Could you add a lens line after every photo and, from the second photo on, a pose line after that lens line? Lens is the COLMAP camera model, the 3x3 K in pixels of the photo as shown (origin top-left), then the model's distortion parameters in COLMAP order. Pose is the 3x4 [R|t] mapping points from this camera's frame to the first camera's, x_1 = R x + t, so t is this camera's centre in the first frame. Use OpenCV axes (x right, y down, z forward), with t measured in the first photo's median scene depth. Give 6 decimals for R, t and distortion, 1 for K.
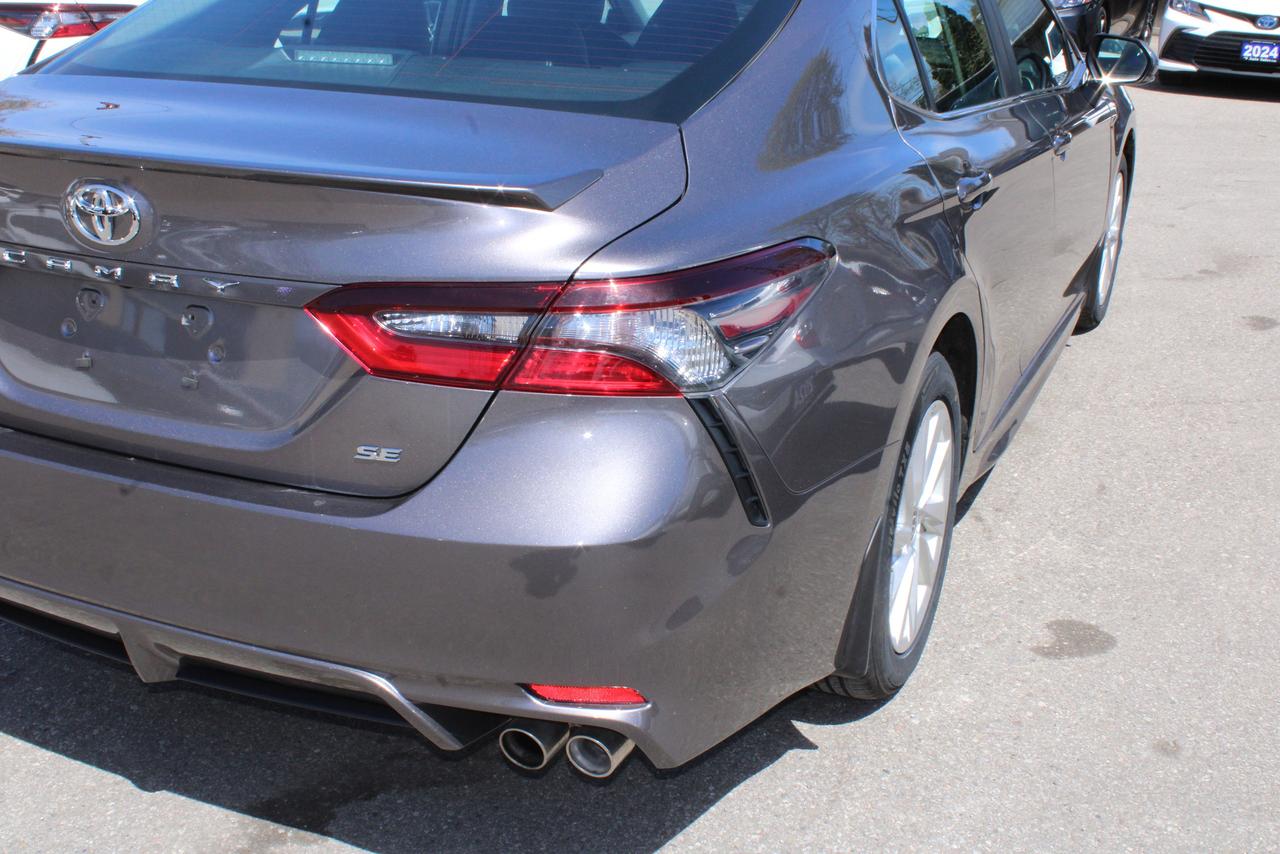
lens RADIAL K [[1420.2, 0, 647.9], [0, 1420.2, 429.0], [0, 0, 1]] dist [-0.071191, 0.000000]
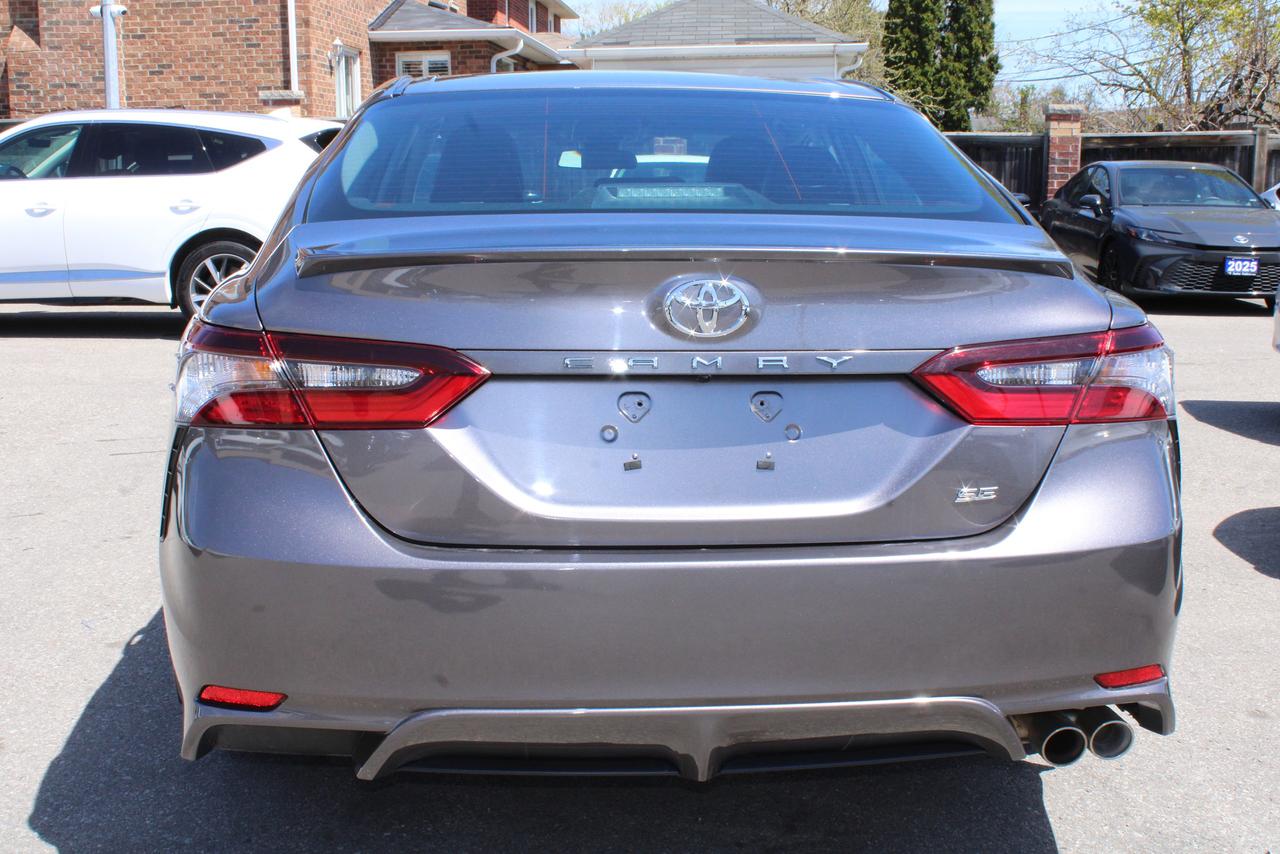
lens RADIAL K [[1420.2, 0, 676.4], [0, 1420.2, 449.4], [0, 0, 1]] dist [-0.071191, 0.000000]
pose [[0.885643, -0.099131, 0.453663, -0.807741], [0.172021, 0.977481, -0.122228, 0.070564], [-0.431330, 0.186290, 0.882751, 0.077271]]
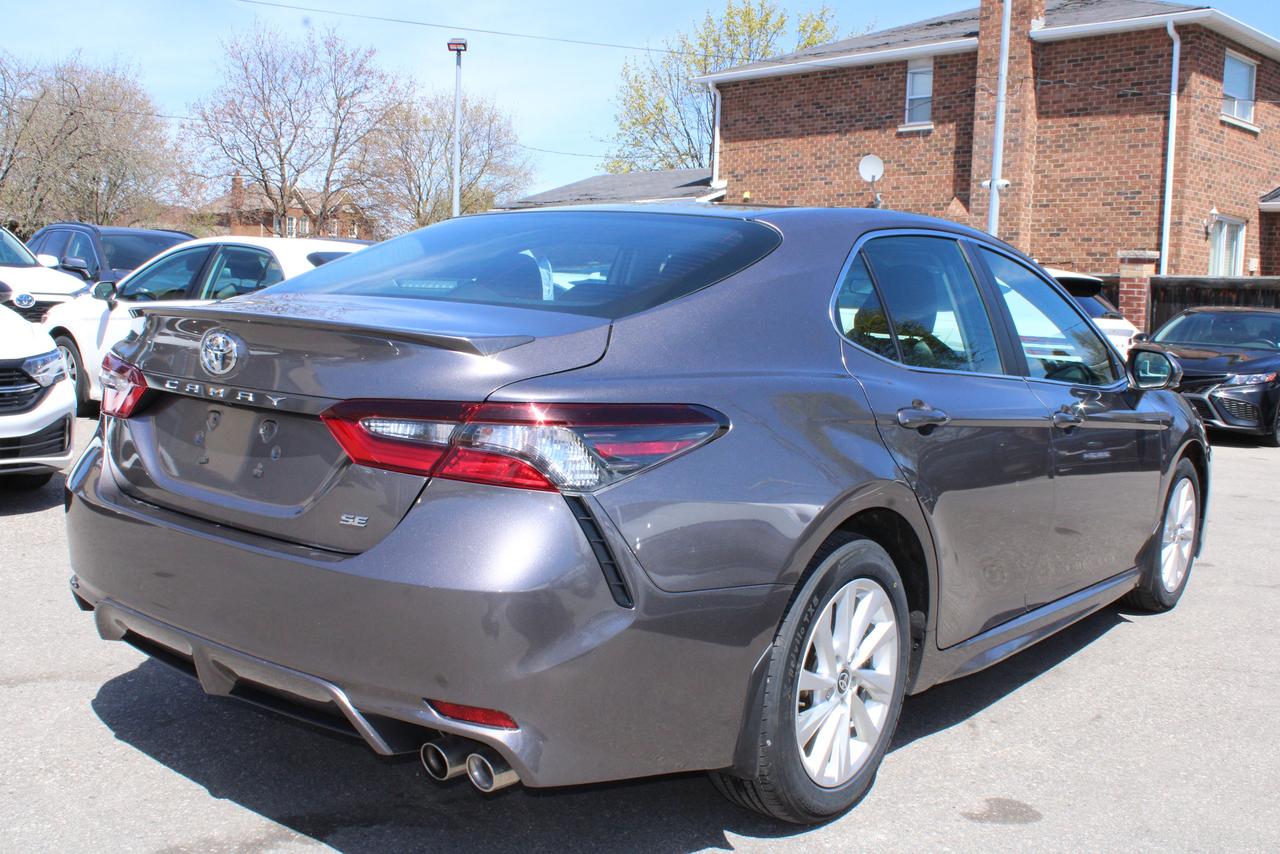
lens RADIAL K [[1200.0, 0, 646.0], [0, 1200.0, 426.1], [0, 0, 1]] dist [-0.092385, 0.000000]
pose [[0.971264, 0.053128, -0.232000, 0.321174], [-0.111556, 0.962682, -0.246572, 0.165687], [0.210242, 0.265368, 0.940945, -0.075776]]
